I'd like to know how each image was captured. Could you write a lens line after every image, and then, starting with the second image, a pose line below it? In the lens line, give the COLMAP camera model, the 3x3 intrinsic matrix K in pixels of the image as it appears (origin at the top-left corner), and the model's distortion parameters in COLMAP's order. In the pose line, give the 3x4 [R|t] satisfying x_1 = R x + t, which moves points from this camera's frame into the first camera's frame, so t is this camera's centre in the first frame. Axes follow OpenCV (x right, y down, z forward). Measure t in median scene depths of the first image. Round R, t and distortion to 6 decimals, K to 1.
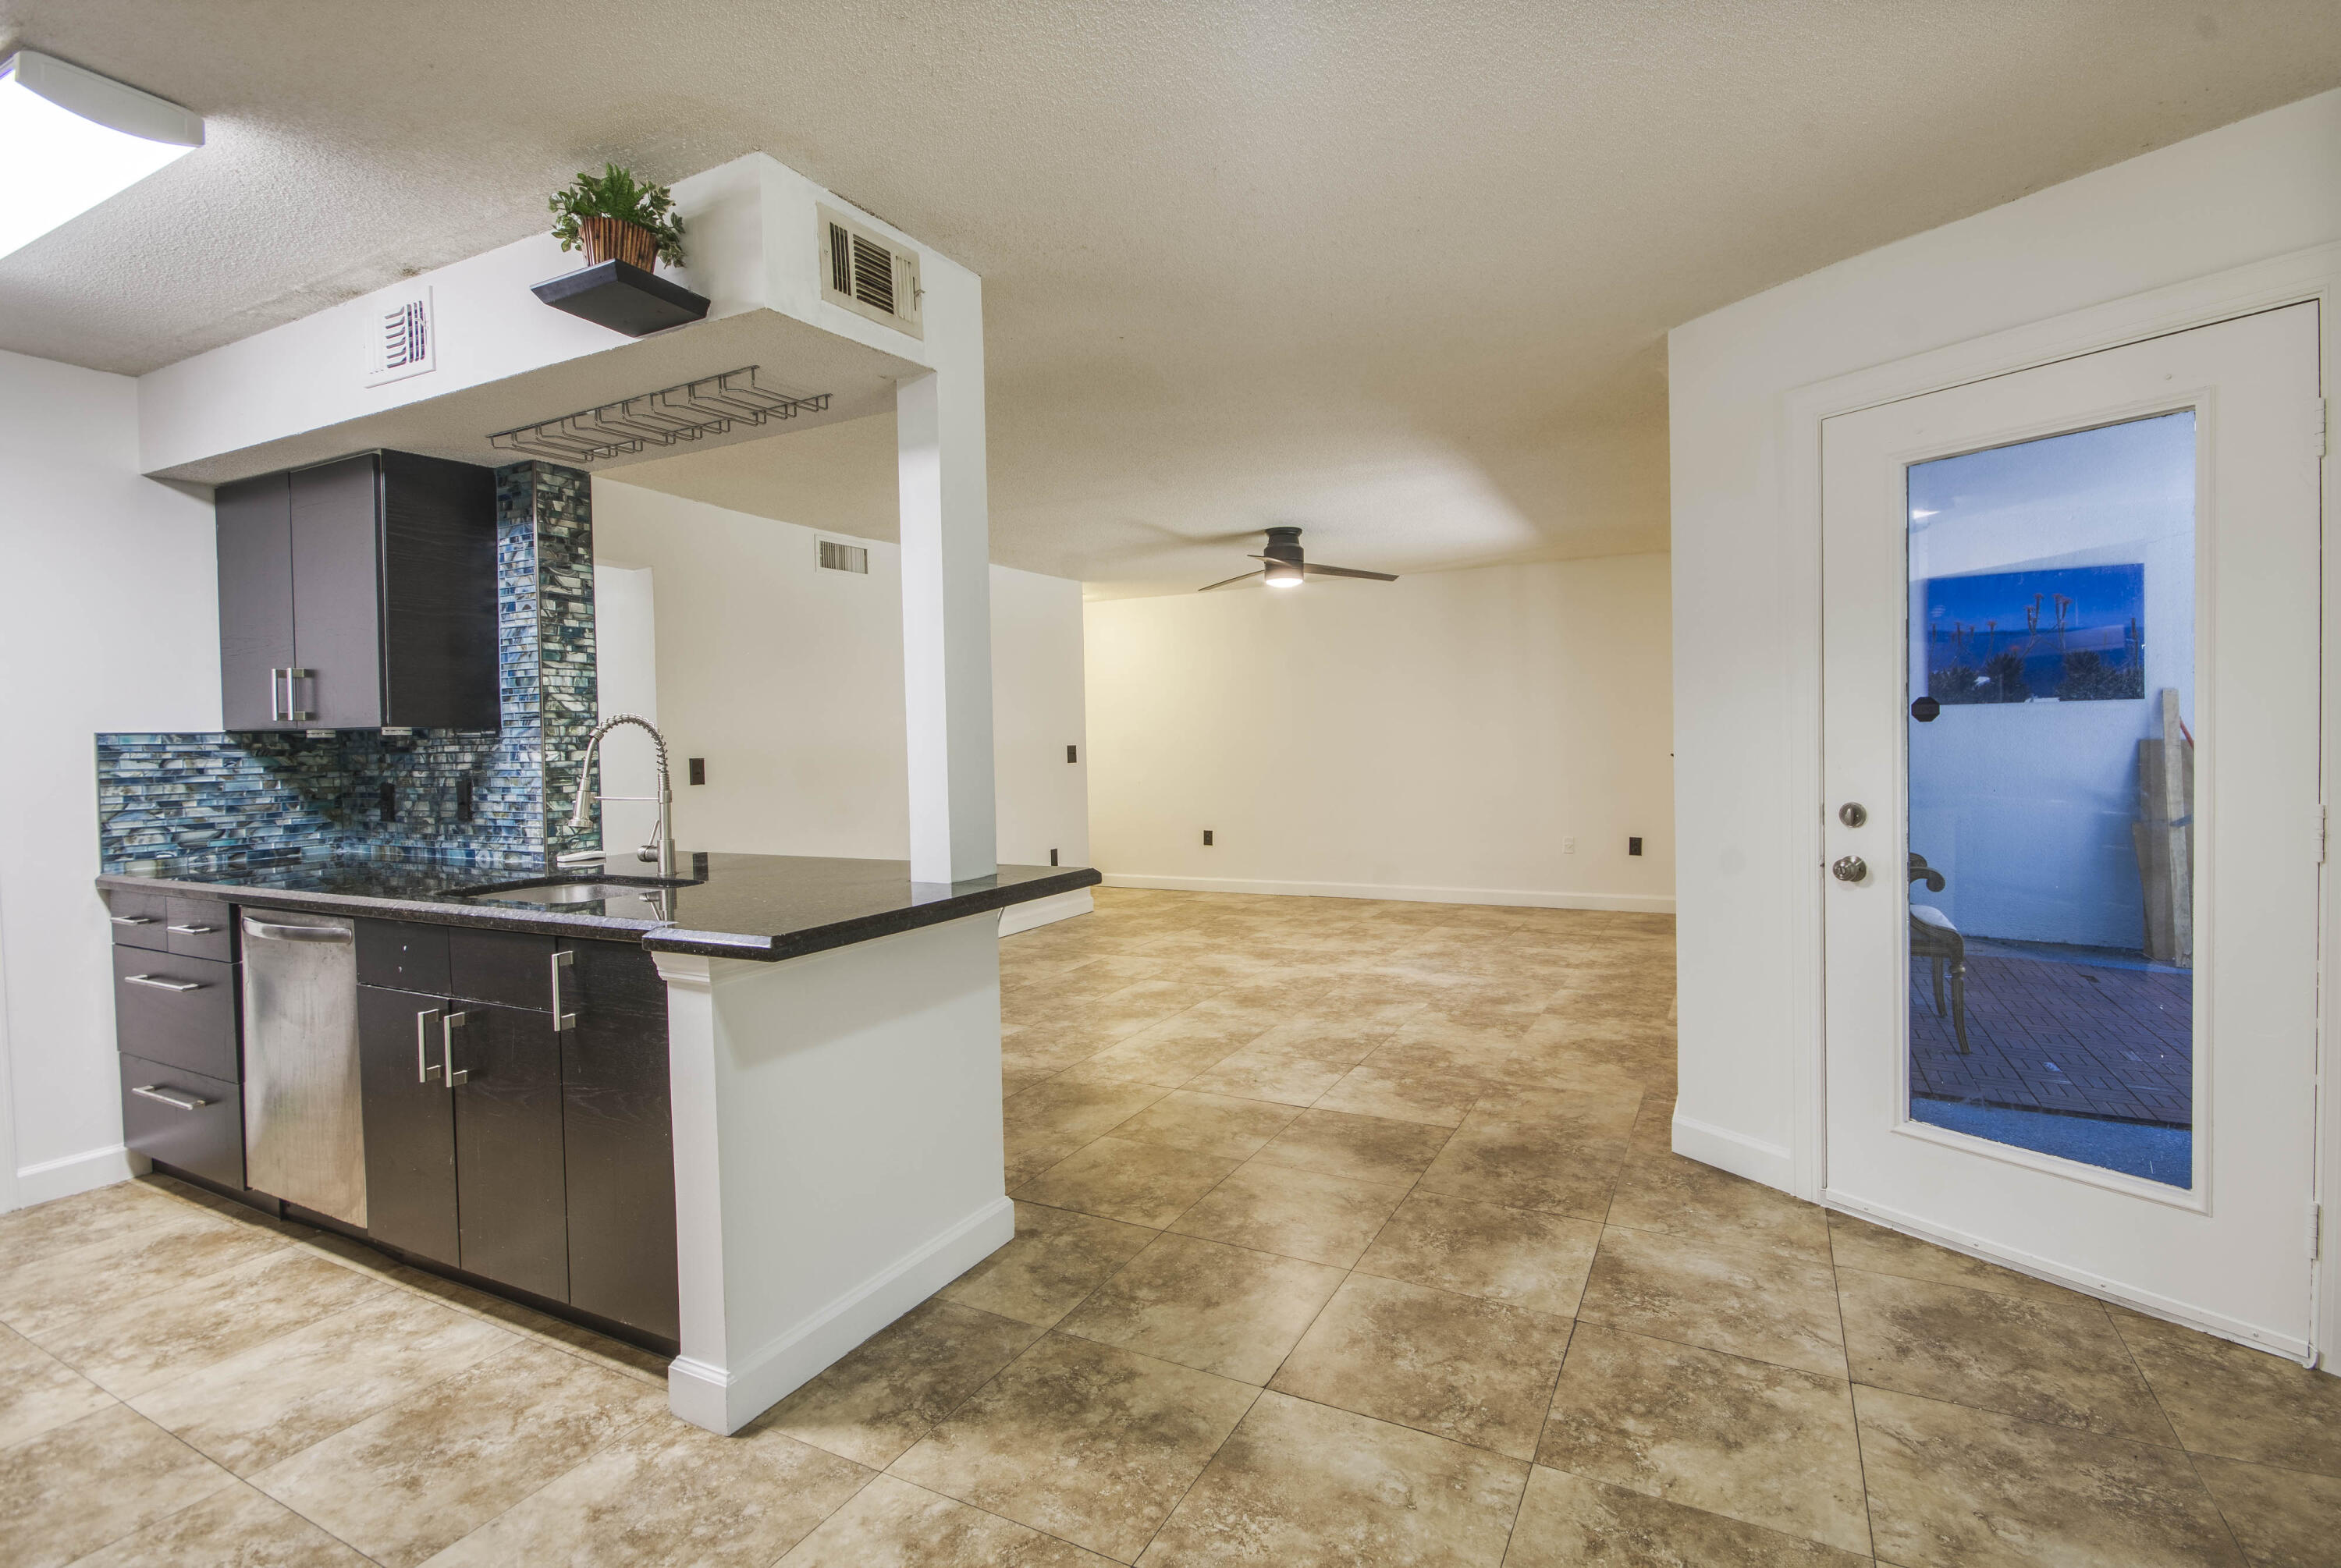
lens RADIAL K [[1070.2, 0, 1191.9], [0, 1070.2, 769.8], [0, 0, 1]] dist [0.004664, -0.008230]
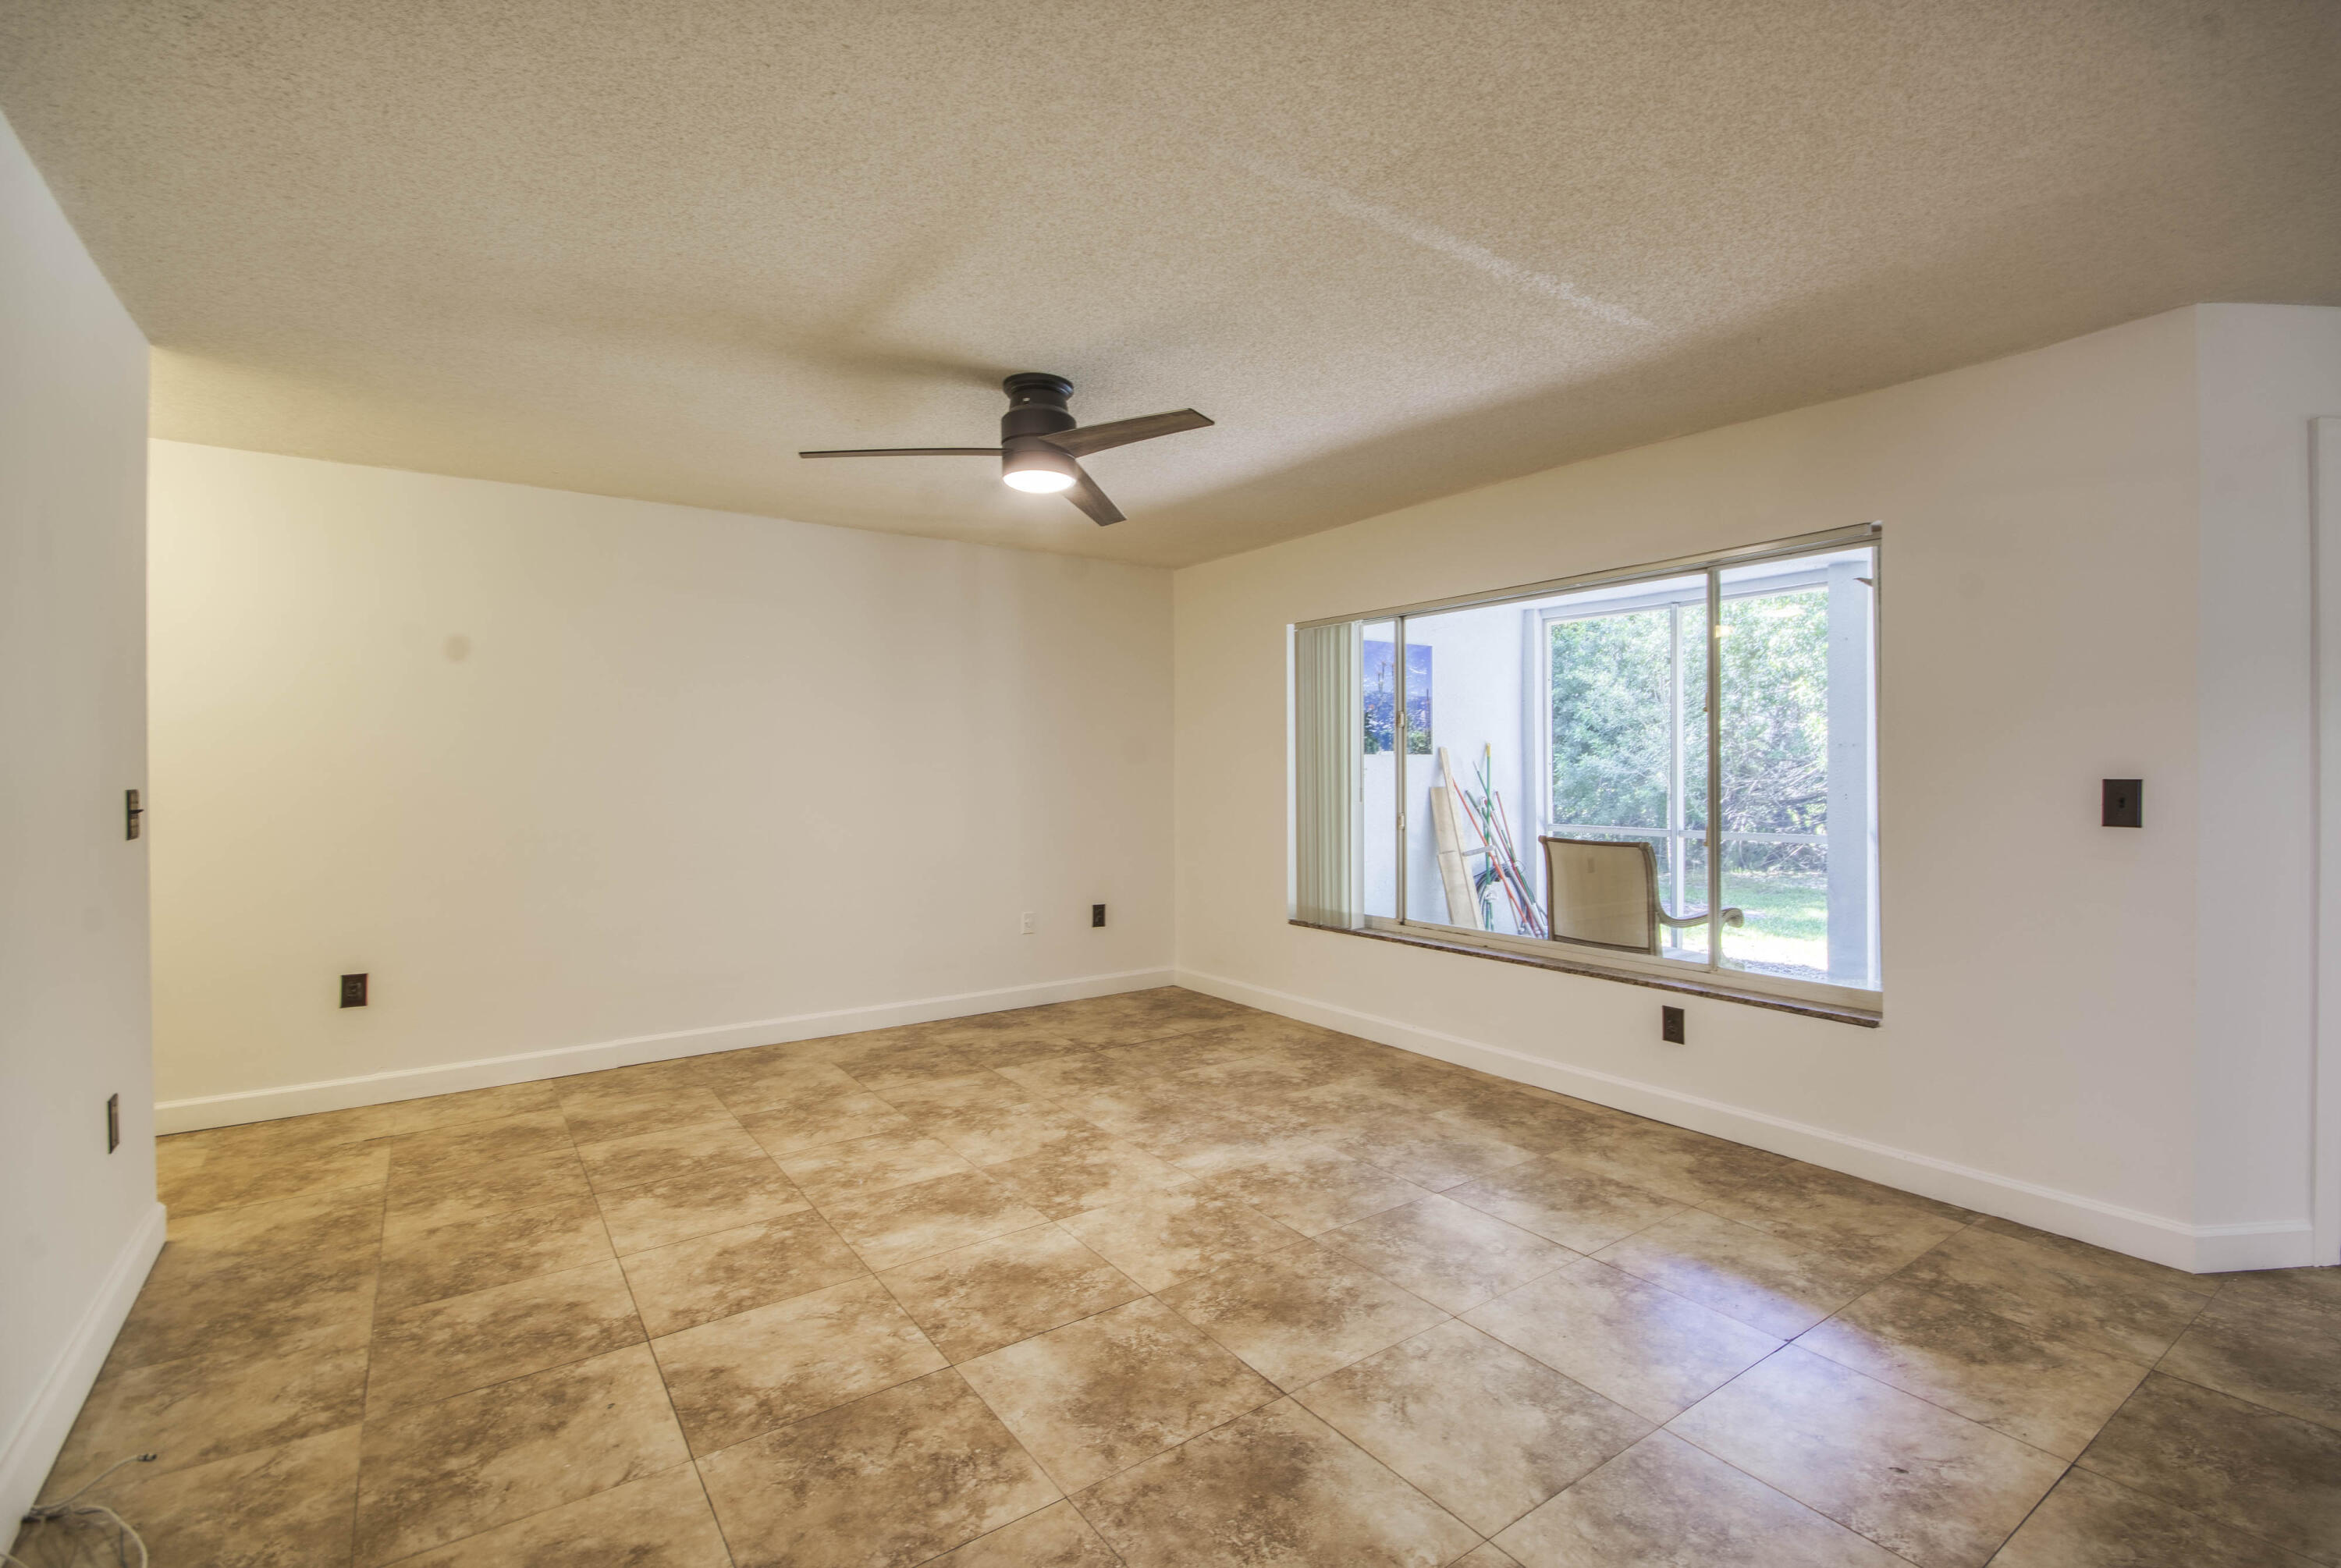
lens RADIAL K [[1070.2, 0, 1218.0], [0, 1070.2, 798.4], [0, 0, 1]] dist [0.004664, -0.008230]
pose [[0.453678, -0.003939, 0.891157, -0.631089], [0.020063, 0.999782, -0.005794, -0.028154], [-0.890940, 0.020508, 0.453658, 1.262390]]
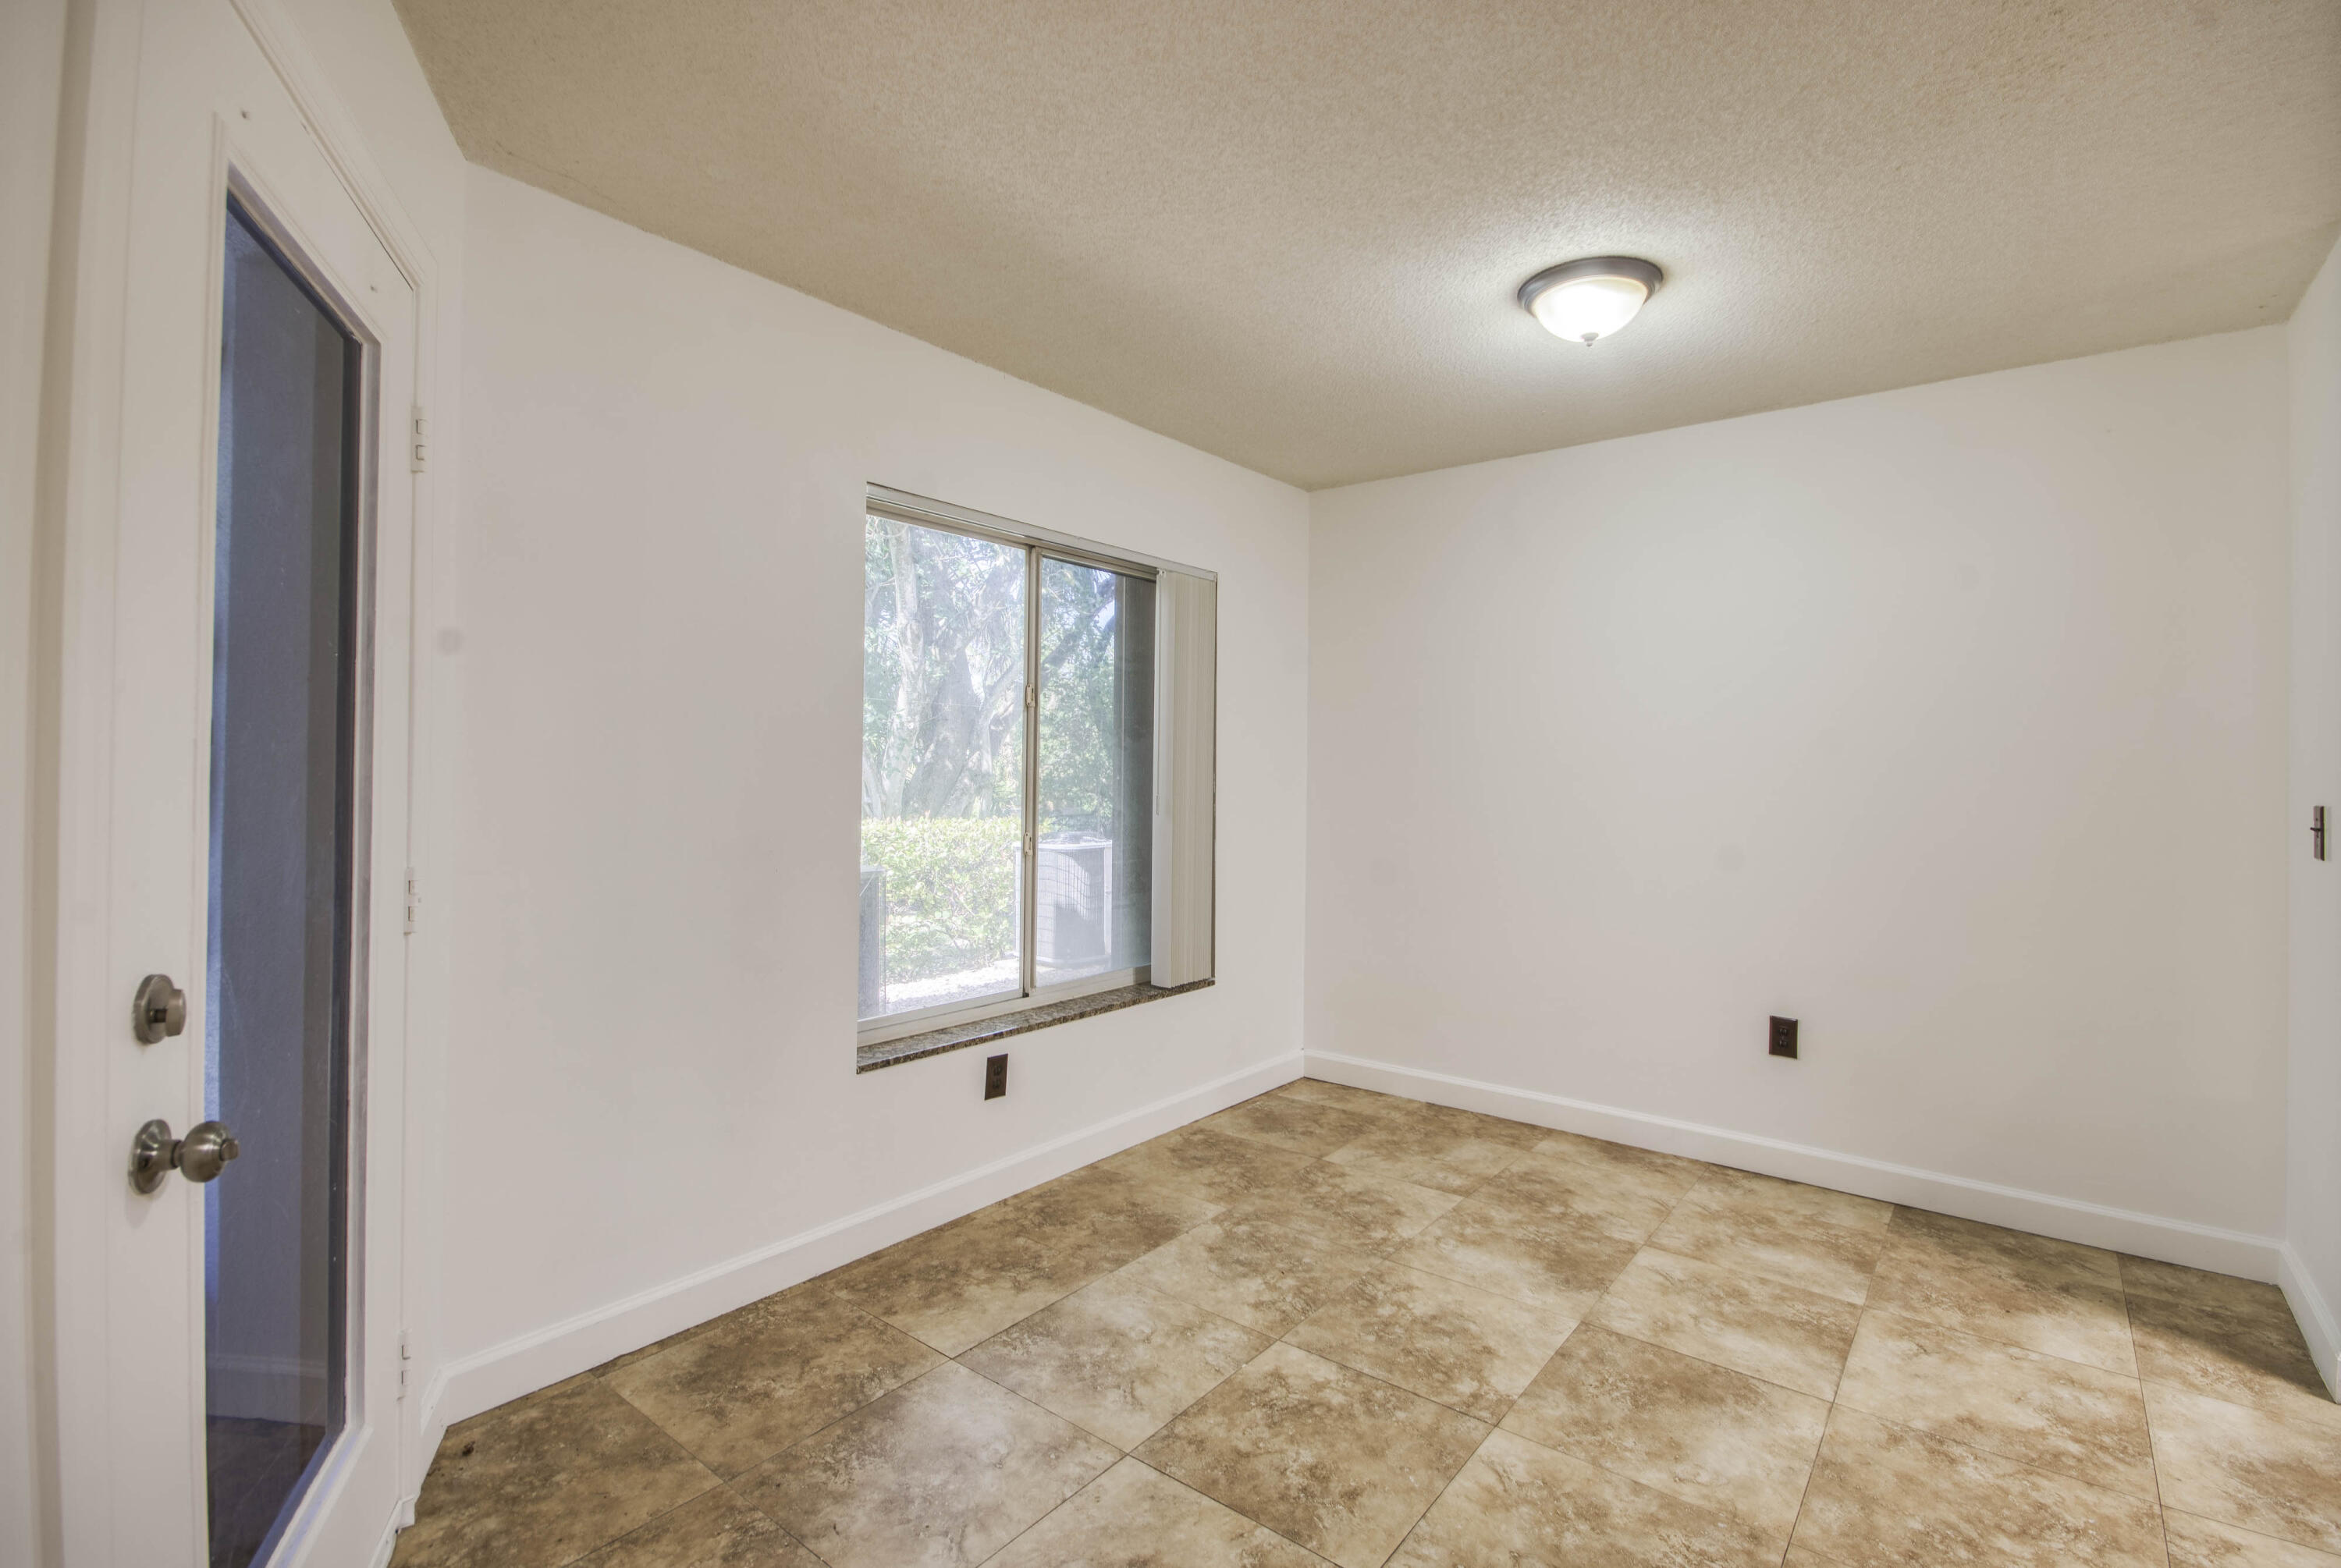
lens RADIAL K [[1070.2, 0, 1177.2], [0, 1070.2, 779.5], [0, 0, 1]] dist [0.004664, -0.008230]
pose [[-0.981738, 0.010312, 0.189956, 0.167896], [0.017303, 0.999231, 0.035181, -0.037747], [-0.189448, 0.037825, -0.981162, 1.063834]]
